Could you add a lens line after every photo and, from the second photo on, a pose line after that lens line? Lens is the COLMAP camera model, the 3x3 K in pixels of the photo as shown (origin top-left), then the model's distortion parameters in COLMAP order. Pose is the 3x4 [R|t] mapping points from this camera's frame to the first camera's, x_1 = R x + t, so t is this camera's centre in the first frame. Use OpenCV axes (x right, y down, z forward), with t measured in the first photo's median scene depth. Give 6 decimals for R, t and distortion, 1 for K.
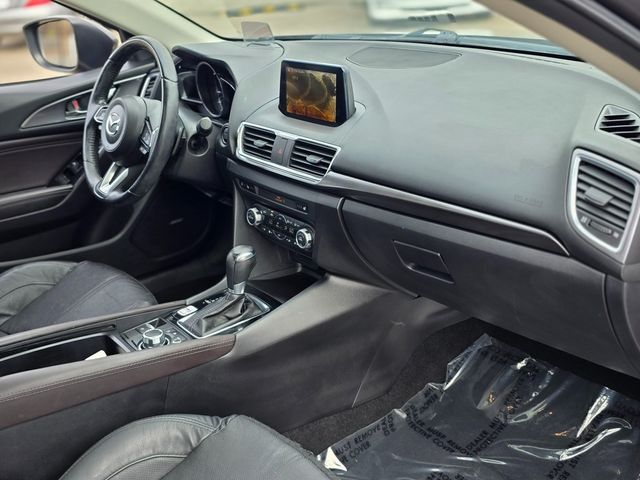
lens RADIAL K [[666.9, 0, 318.2], [0, 666.9, 228.7], [0, 0, 1]] dist [0.151893, -0.374029]
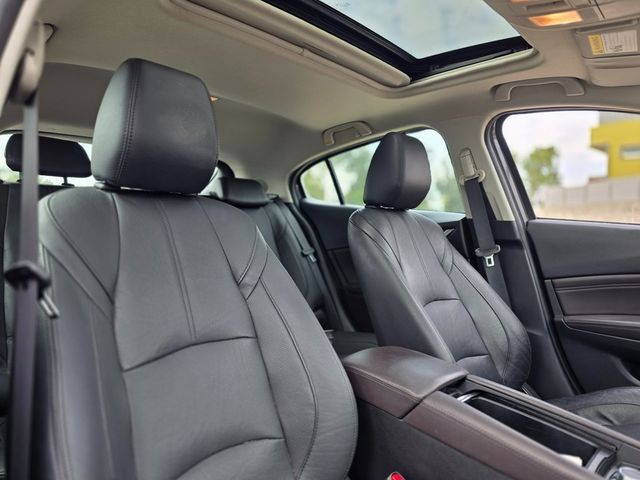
lens RADIAL K [[429.4, 0, 320.0], [0, 429.4, 240.0], [0, 0, 1]] dist [-0.000584, -0.003322]
pose [[0.128898, 0.075908, -0.988748, 0.167536], [-0.384896, 0.922729, 0.020663, 0.033607], [0.913915, 0.377902, 0.148154, 0.473878]]
